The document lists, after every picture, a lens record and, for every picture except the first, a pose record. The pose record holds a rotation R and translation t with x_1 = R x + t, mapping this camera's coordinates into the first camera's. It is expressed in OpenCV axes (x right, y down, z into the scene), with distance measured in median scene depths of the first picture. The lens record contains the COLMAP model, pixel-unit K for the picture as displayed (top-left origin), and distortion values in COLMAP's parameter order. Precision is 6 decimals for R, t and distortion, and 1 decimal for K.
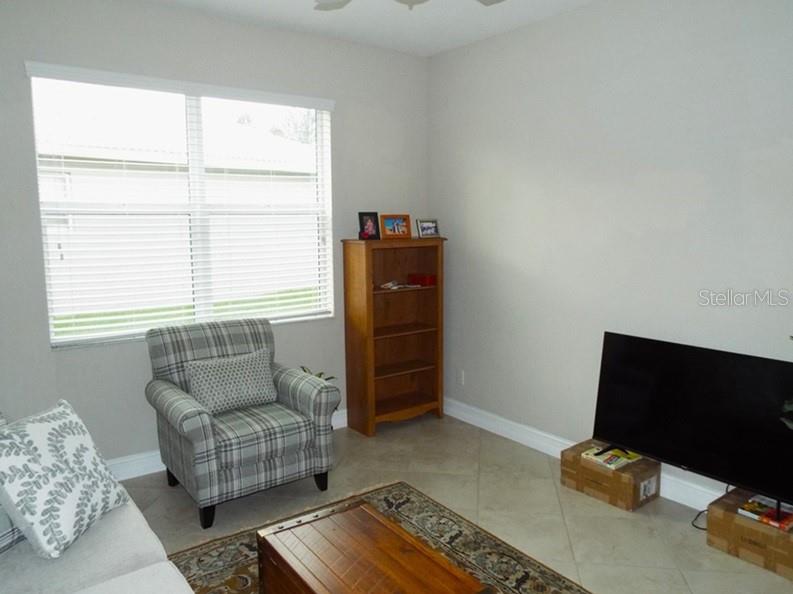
lens RADIAL K [[591.9, 0, 396.5], [0, 591.9, 297.0], [0, 0, 1]] dist [-0.017972, 0.002822]
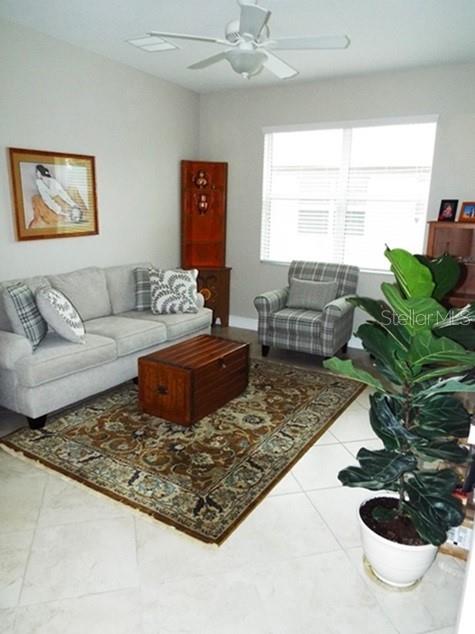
lens RADIAL K [[473.2, 0, 237.5], [0, 473.2, 317.0], [0, 0, 1]] dist [-0.017972, 0.002822]
pose [[0.368322, 0.224061, -0.902295, 0.942926], [-0.143150, 0.972618, 0.183089, -0.021229], [0.918611, 0.061728, 0.390311, 0.236617]]
